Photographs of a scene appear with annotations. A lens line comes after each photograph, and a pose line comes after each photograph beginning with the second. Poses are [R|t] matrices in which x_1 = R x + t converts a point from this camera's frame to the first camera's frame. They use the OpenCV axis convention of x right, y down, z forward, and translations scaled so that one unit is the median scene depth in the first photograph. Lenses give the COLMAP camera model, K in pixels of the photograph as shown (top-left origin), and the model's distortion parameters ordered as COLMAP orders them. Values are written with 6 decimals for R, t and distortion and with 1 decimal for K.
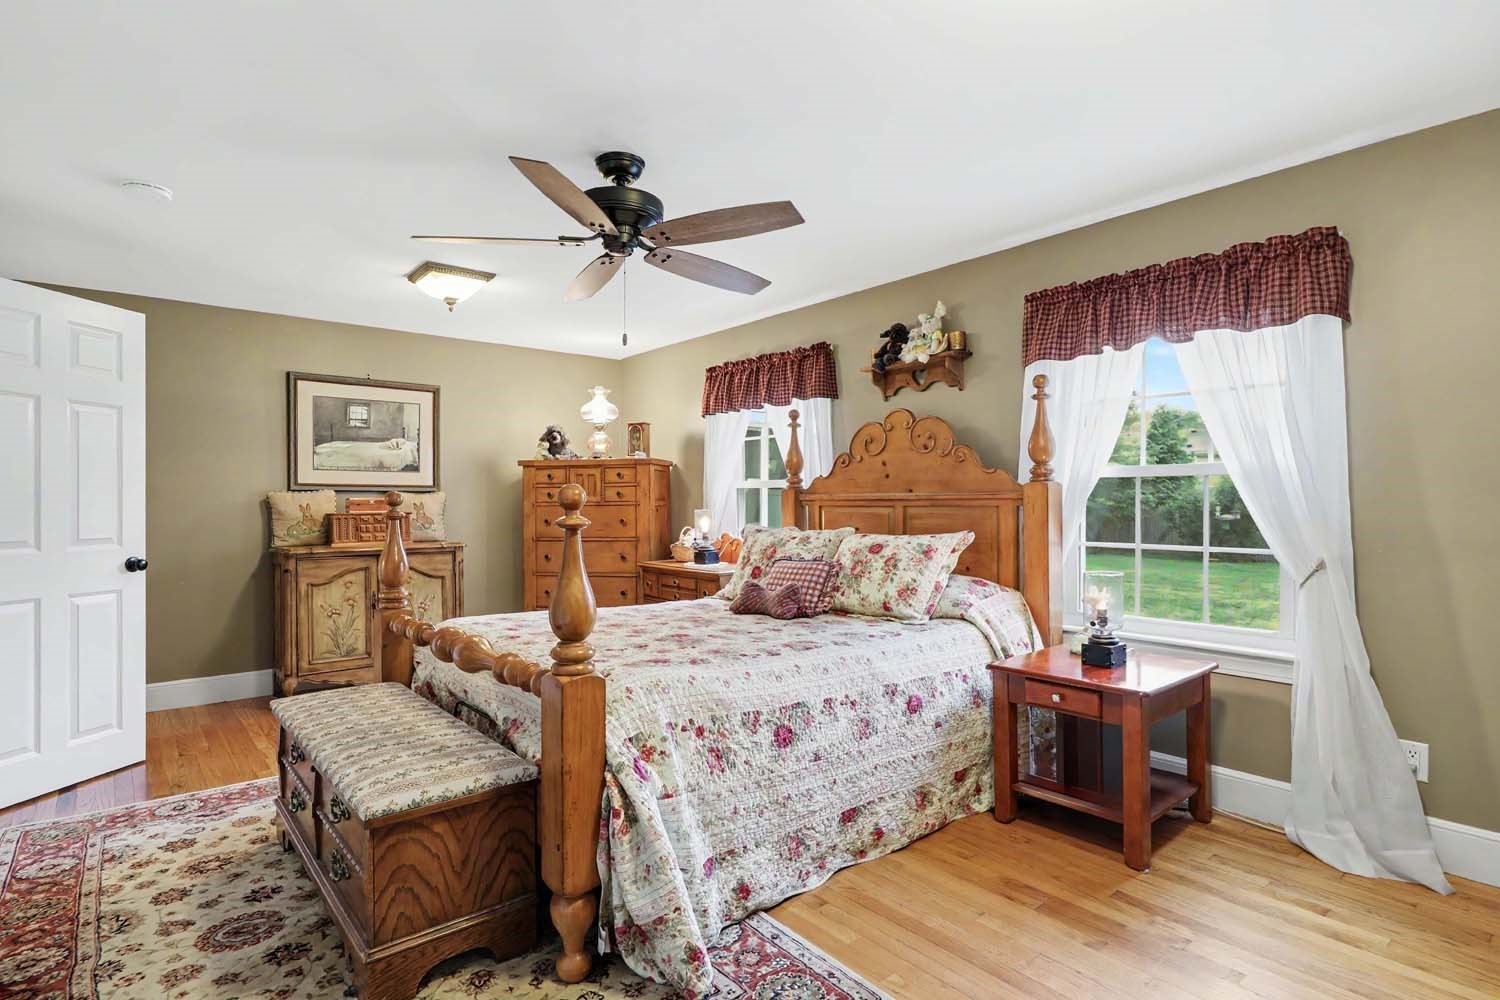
lens RADIAL K [[786.2, 0, 738.9], [0, 786.2, 509.0], [0, 0, 1]] dist [0.003786, -0.000885]
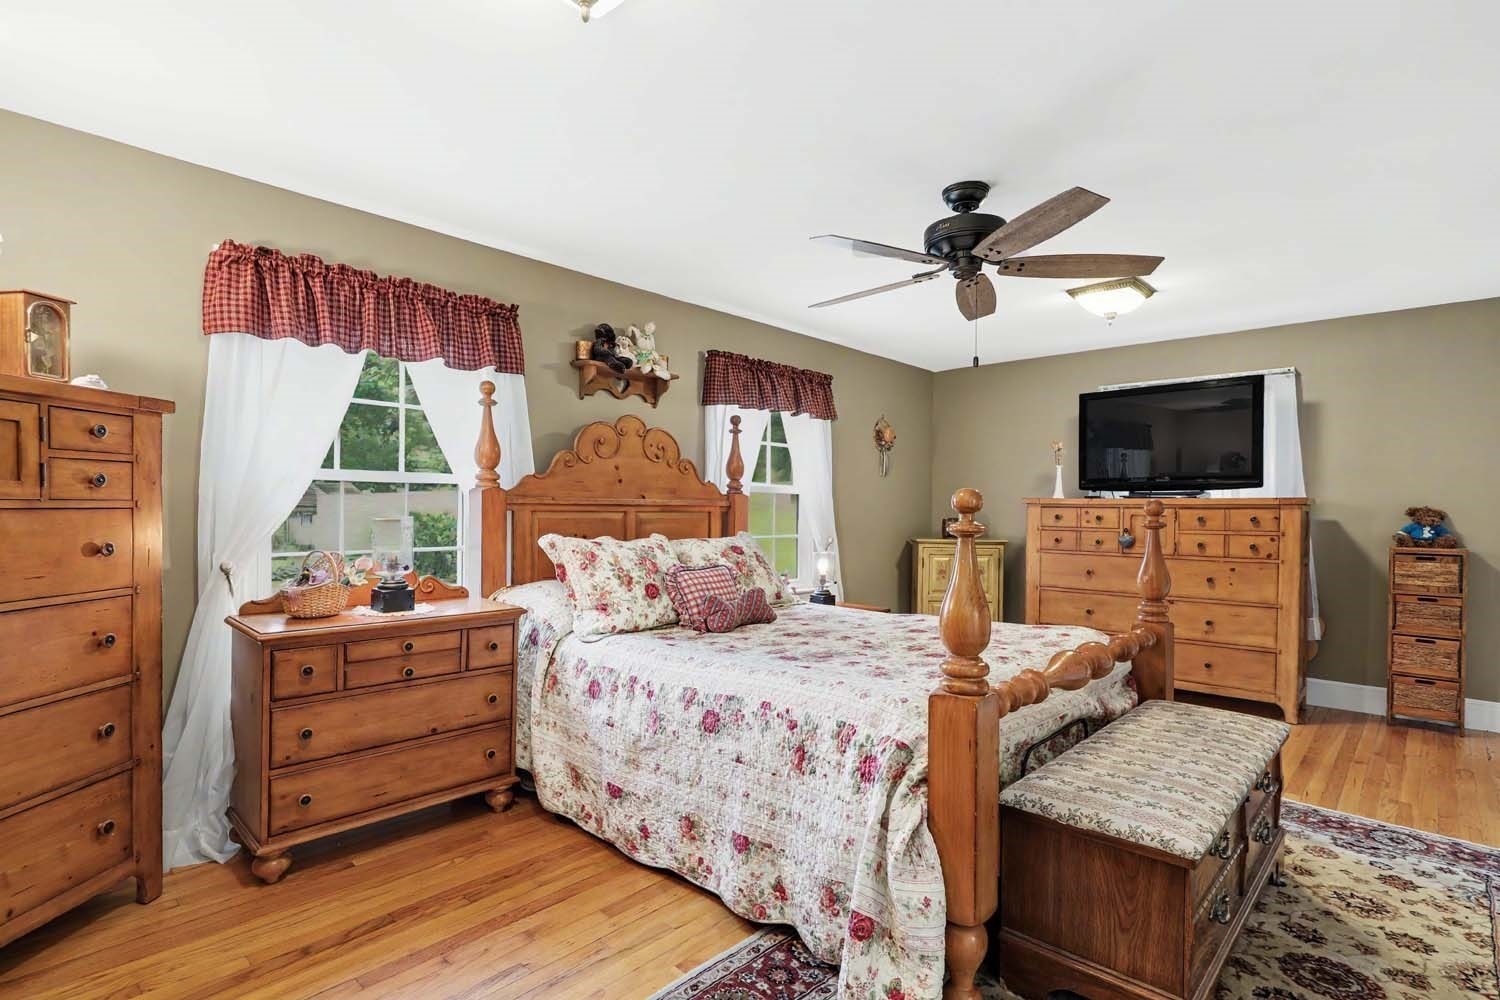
lens RADIAL K [[747.3, 0, 757.5], [0, 747.3, 511.2], [0, 0, 1]] dist [0.004220, 0.000232]
pose [[-0.155782, -0.002899, 0.987787, -0.740003], [-0.001293, 0.999995, 0.002730, -0.006454], [-0.987791, -0.000852, -0.155785, 0.956014]]
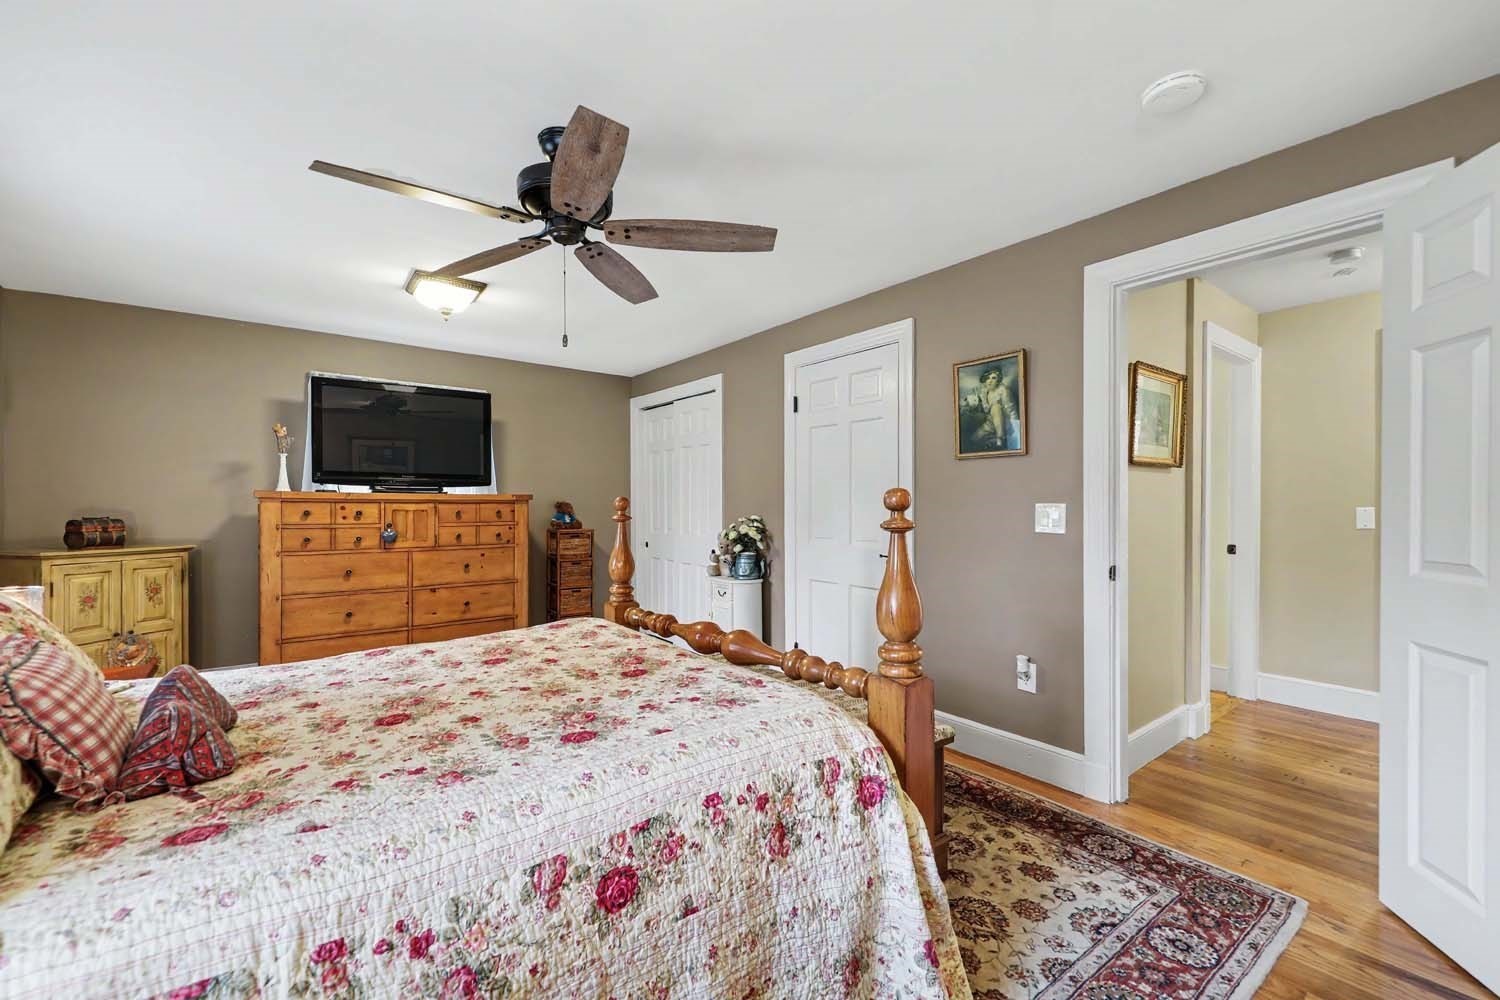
lens RADIAL K [[617.2, 0, 752.6], [0, 617.2, 508.0], [0, 0, 1]] dist [0.001871, 0.000111]
pose [[-0.999935, 0.001384, 0.011296, -0.252909], [0.001494, 0.999951, 0.009741, -0.009734], [-0.011282, 0.009758, -0.999889, 1.155701]]
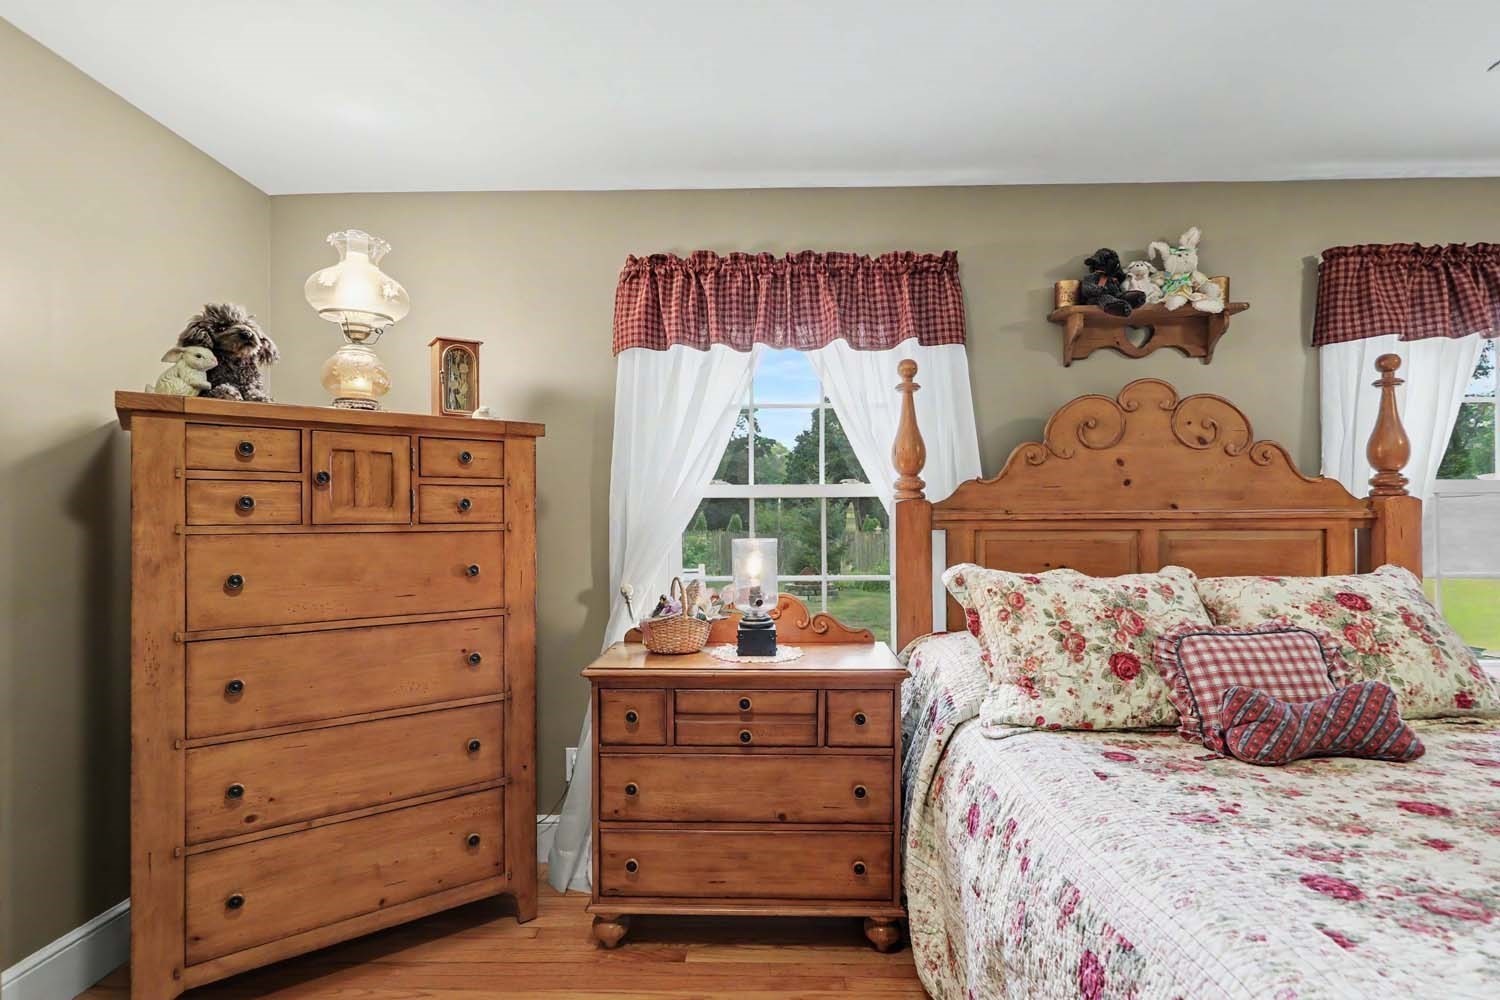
lens RADIAL K [[786.2, 0, 738.9], [0, 786.2, 509.0], [0, 0, 1]] dist [0.003786, -0.000885]
pose [[0.641526, 0.013082, 0.766990, -0.486065], [0.007791, 0.999692, -0.023568, -0.007496], [-0.767062, 0.021096, 0.641227, 0.817168]]
